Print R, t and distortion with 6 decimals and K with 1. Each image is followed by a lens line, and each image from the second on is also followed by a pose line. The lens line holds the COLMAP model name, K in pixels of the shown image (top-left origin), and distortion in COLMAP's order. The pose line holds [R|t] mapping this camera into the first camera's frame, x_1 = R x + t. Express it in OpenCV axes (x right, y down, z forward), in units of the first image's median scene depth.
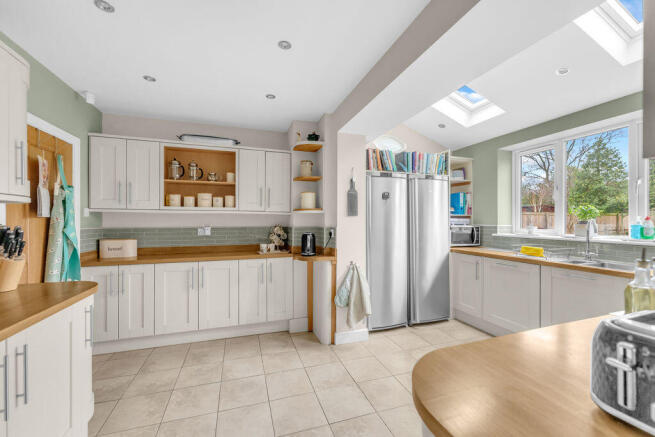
lens RADIAL K [[281.4, 0, 332.7], [0, 281.4, 222.4], [0, 0, 1]] dist [-0.010660, 0.000291]
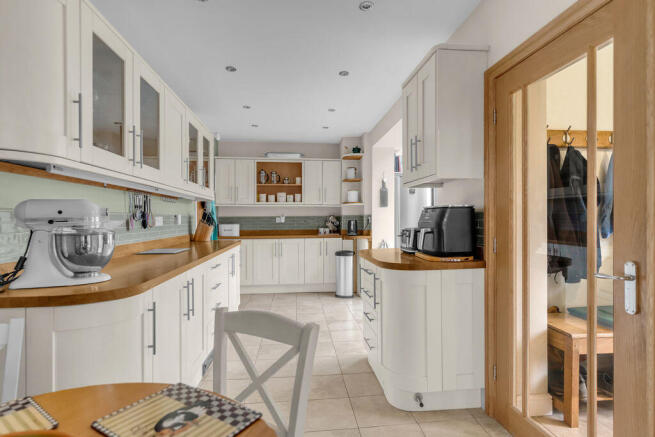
lens RADIAL K [[334.3, 0, 323.8], [0, 334.3, 218.0], [0, 0, 1]] dist [-0.004892, -0.000290]
pose [[0.972279, -0.004344, -0.233783, 0.156152], [0.003263, 0.999982, -0.005011, 0.036406], [0.233801, 0.004109, 0.972276, -0.622085]]
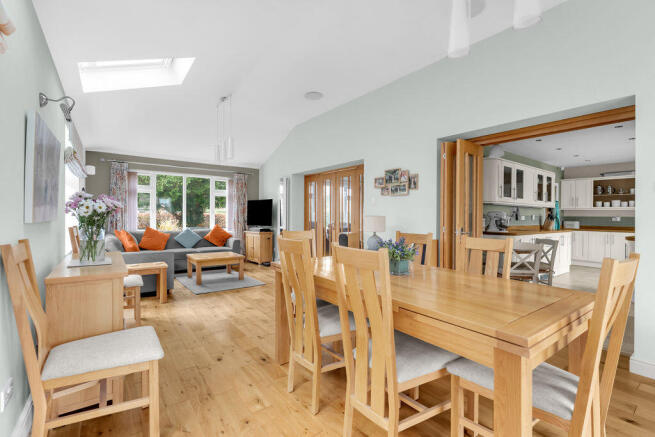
lens RADIAL K [[305.2, 0, 325.9], [0, 305.2, 216.2], [0, 0, 1]] dist [0.001511, -0.000069]
pose [[0.289365, 0.006493, -0.957197, 1.090943], [-0.017061, 0.999853, 0.001625, 0.047494], [0.957067, 0.015861, 0.289433, -1.706994]]
